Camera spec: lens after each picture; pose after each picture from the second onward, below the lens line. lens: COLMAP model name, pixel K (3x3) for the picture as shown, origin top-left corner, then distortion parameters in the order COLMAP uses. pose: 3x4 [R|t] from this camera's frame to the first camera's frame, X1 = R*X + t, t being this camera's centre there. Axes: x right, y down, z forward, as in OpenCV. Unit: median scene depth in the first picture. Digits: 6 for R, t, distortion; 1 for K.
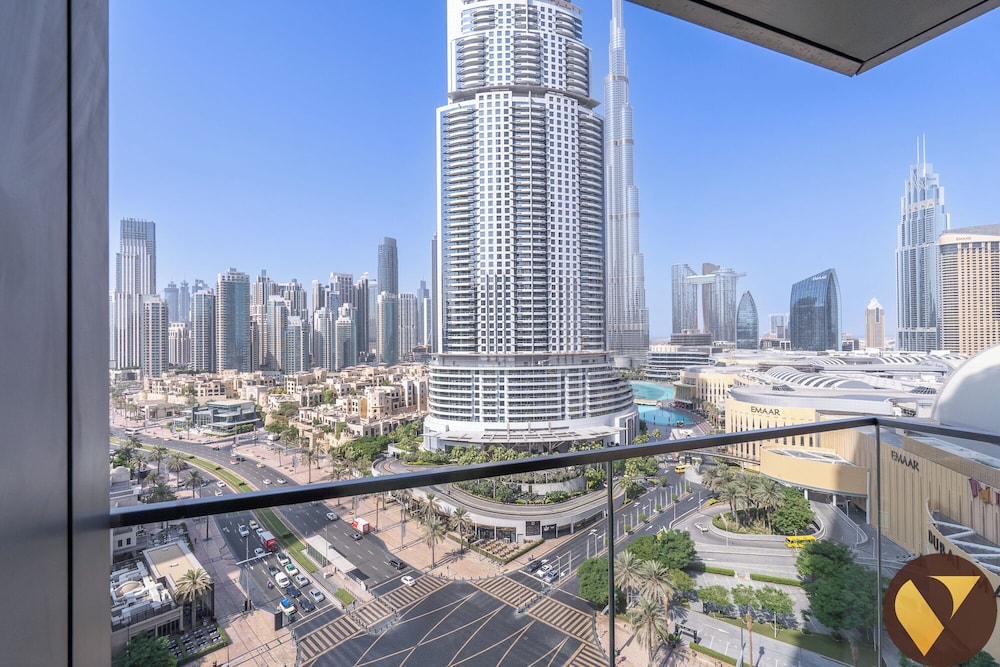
lens RADIAL K [[439.6, 0, 500.0], [0, 439.6, 331.7], [0, 0, 1]] dist [-0.004122, 0.000526]
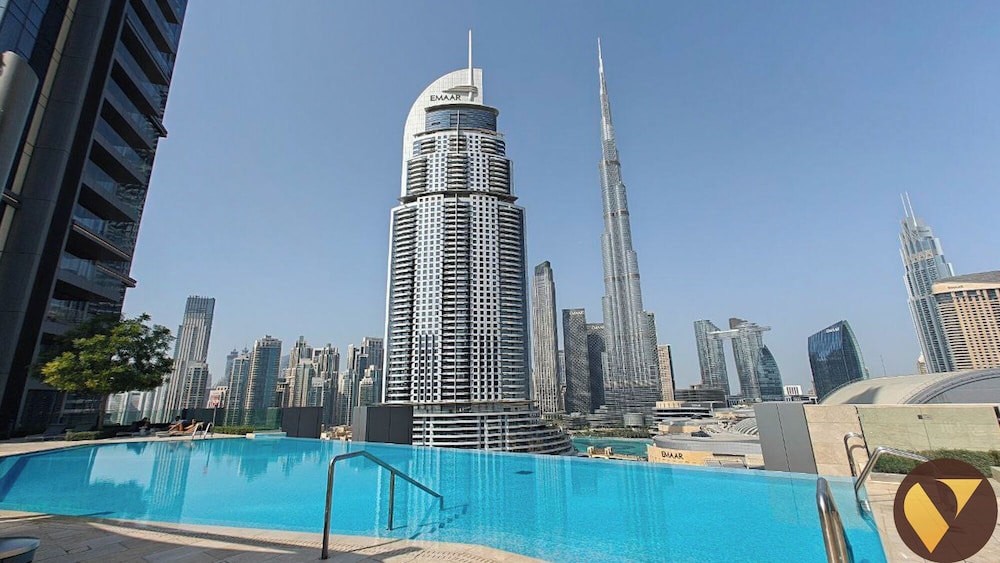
lens RADIAL K [[427.6, 0, 497.4], [0, 427.6, 281.6], [0, 0, 1]] dist [-0.013202, 0.007926]
pose [[0.994544, -0.037656, -0.097284, 0.291921], [0.011838, 0.967292, -0.253390, 0.028316], [0.103644, 0.250856, 0.962460, -0.143038]]
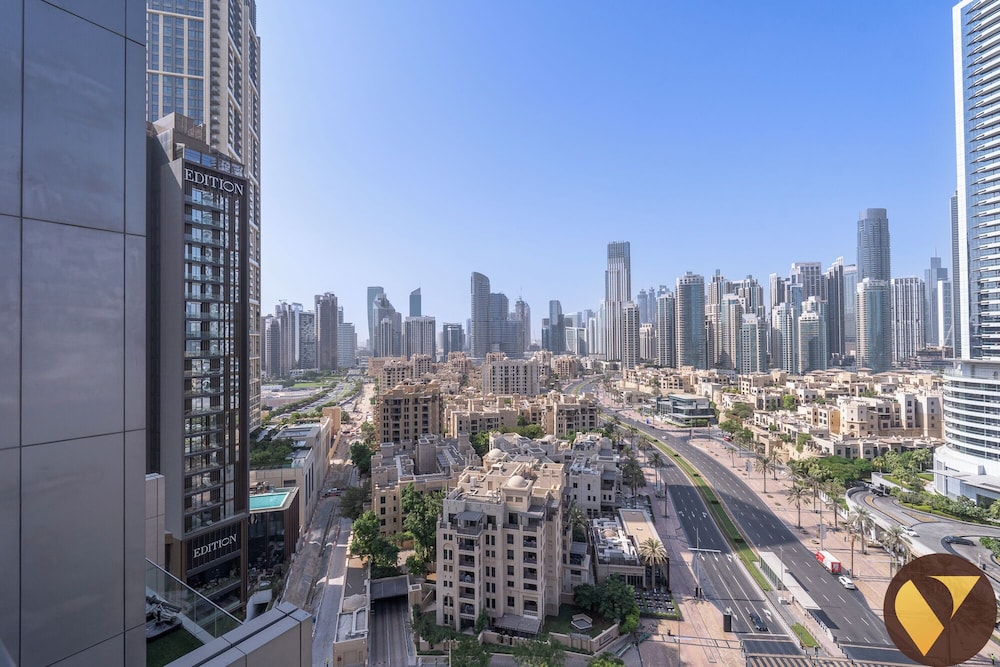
lens RADIAL K [[439.6, 0, 499.5], [0, 439.6, 332.6], [0, 0, 1]] dist [-0.004122, 0.000526]
pose [[0.574755, -0.007545, -0.818290, 0.006008], [0.011702, 0.999931, -0.001000, -0.000077], [0.818242, -0.009000, 0.574804, 0.007939]]
